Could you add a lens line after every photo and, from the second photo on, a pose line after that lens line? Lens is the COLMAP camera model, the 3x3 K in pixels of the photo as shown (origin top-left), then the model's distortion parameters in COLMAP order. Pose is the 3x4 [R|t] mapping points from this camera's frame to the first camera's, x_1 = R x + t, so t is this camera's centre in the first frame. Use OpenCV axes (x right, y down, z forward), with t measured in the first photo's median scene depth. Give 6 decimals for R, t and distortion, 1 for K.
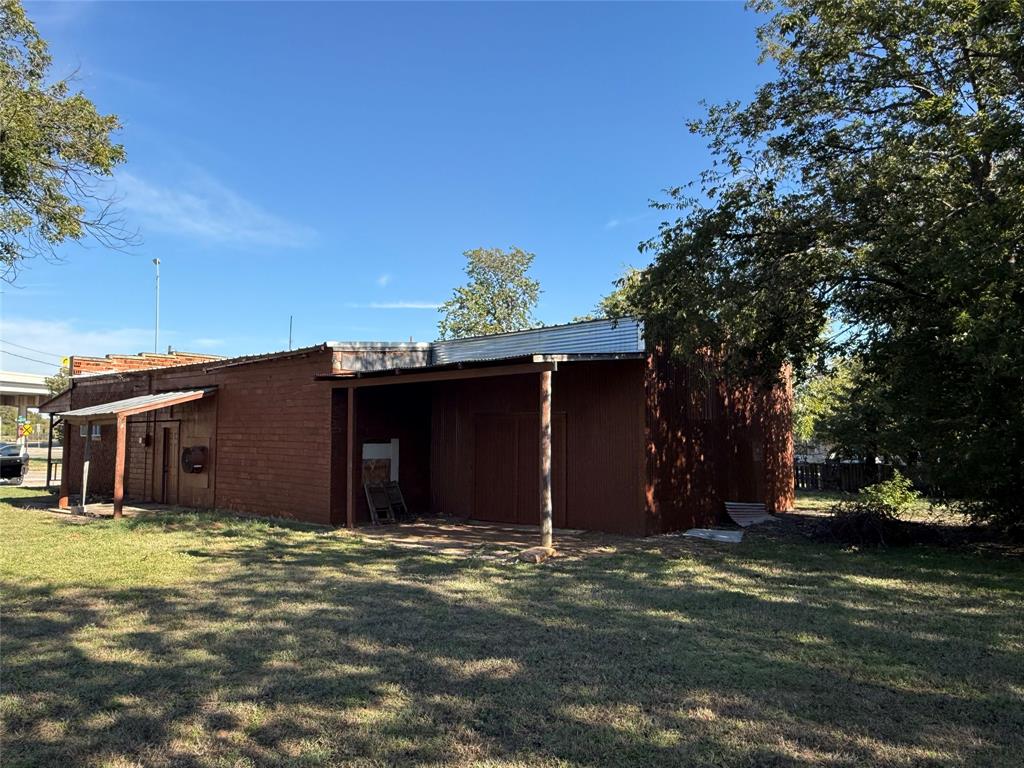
lens RADIAL K [[686.3, 0, 508.9], [0, 686.3, 384.6], [0, 0, 1]] dist [-0.002665, 0.000038]
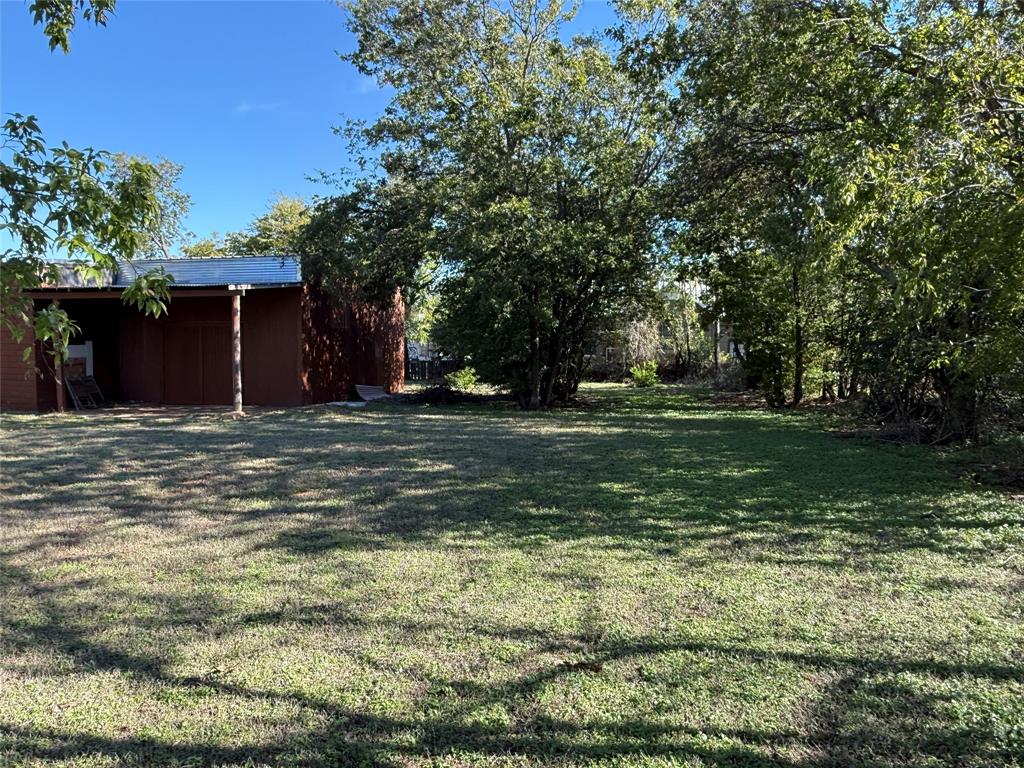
lens RADIAL K [[686.3, 0, 509.0], [0, 686.3, 384.3], [0, 0, 1]] dist [-0.002665, 0.000038]
pose [[0.872089, -0.028113, 0.488539, -0.139587], [-0.039070, 0.991161, 0.126779, -0.034115], [-0.487785, -0.129650, 0.863283, -0.515177]]
